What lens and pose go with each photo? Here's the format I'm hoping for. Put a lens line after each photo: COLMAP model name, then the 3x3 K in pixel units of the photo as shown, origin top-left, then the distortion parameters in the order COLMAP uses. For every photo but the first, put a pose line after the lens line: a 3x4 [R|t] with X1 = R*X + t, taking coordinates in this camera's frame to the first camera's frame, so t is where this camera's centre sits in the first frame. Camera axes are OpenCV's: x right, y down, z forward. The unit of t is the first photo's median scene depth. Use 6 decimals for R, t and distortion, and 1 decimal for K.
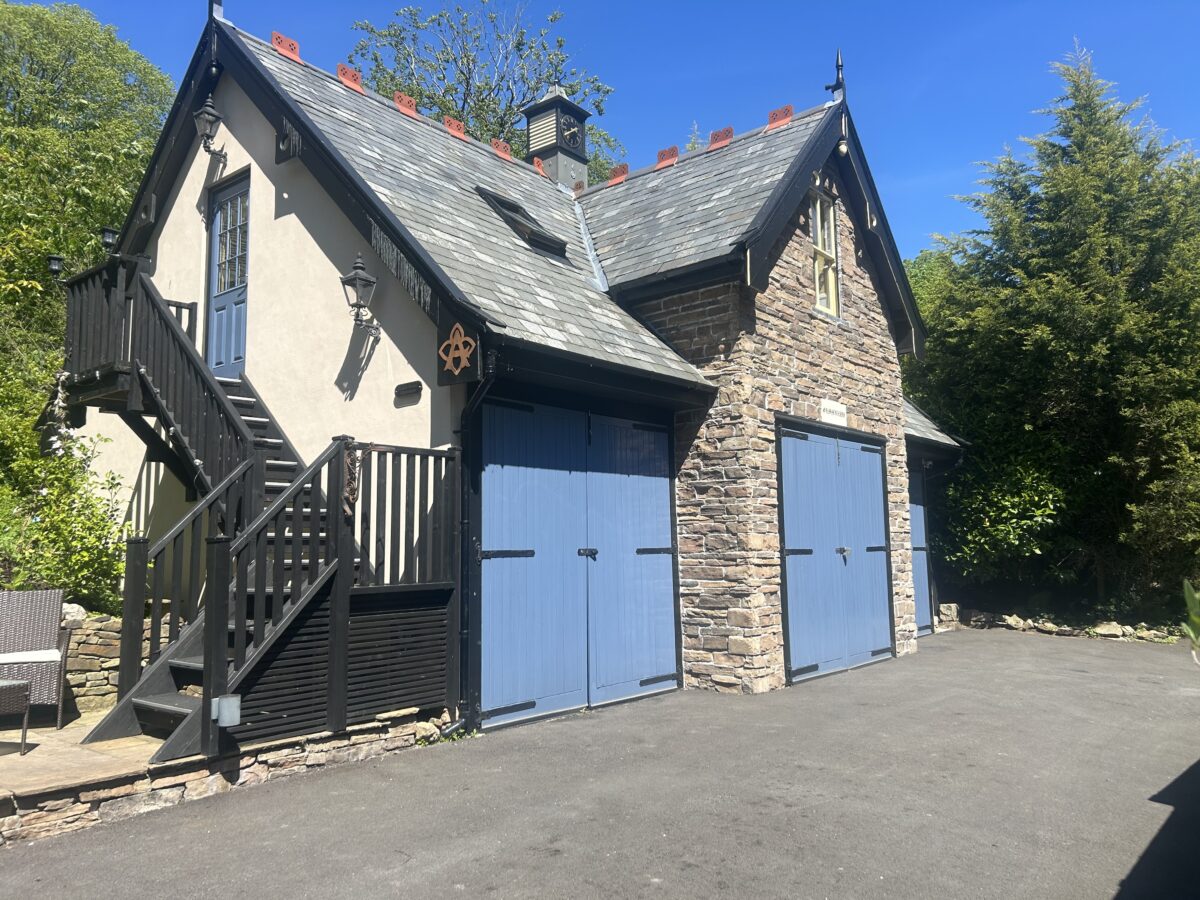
lens RADIAL K [[890.4, 0, 600.0], [0, 890.4, 450.0], [0, 0, 1]] dist [0.029935, 0.001406]
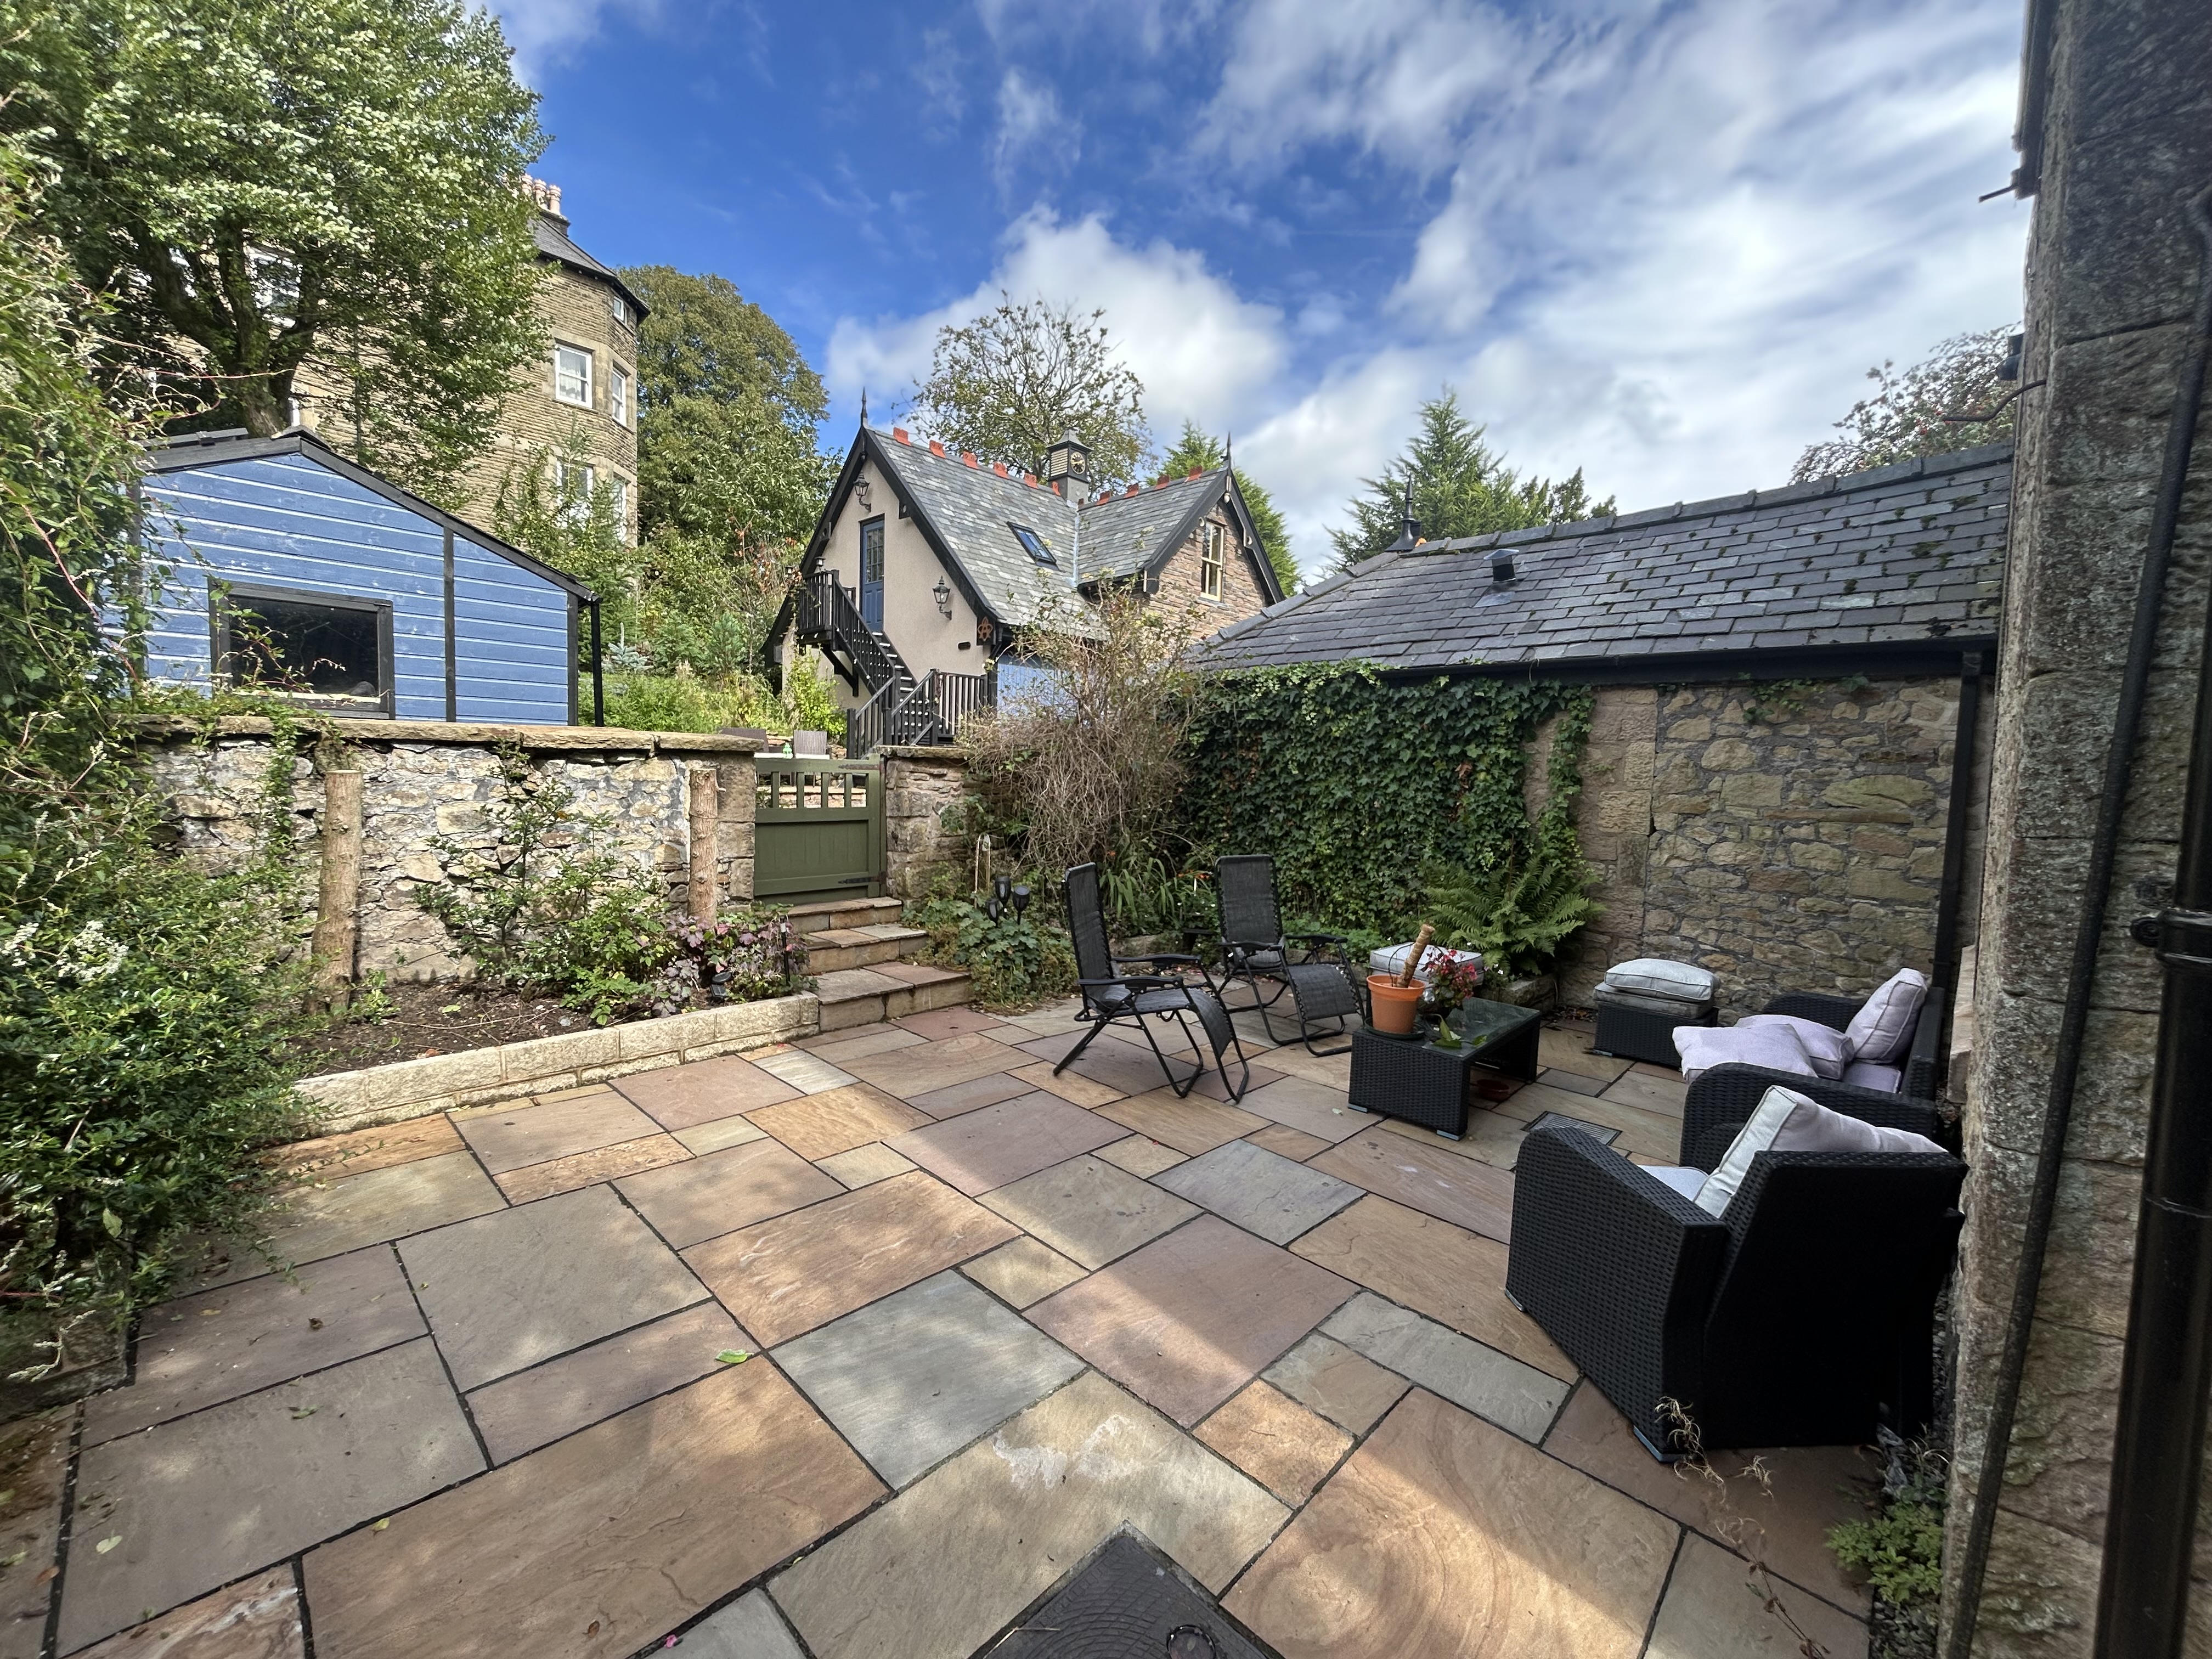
lens RADIAL K [[869.2, 0, 1106.0], [0, 869.2, 829.5], [0, 0, 1]] dist [-0.002071, -0.000359]
pose [[0.996011, 0.052701, -0.072001, 0.226343], [-0.037774, 0.980107, 0.194841, -0.044667], [0.080837, -0.191344, 0.978189, -0.833336]]
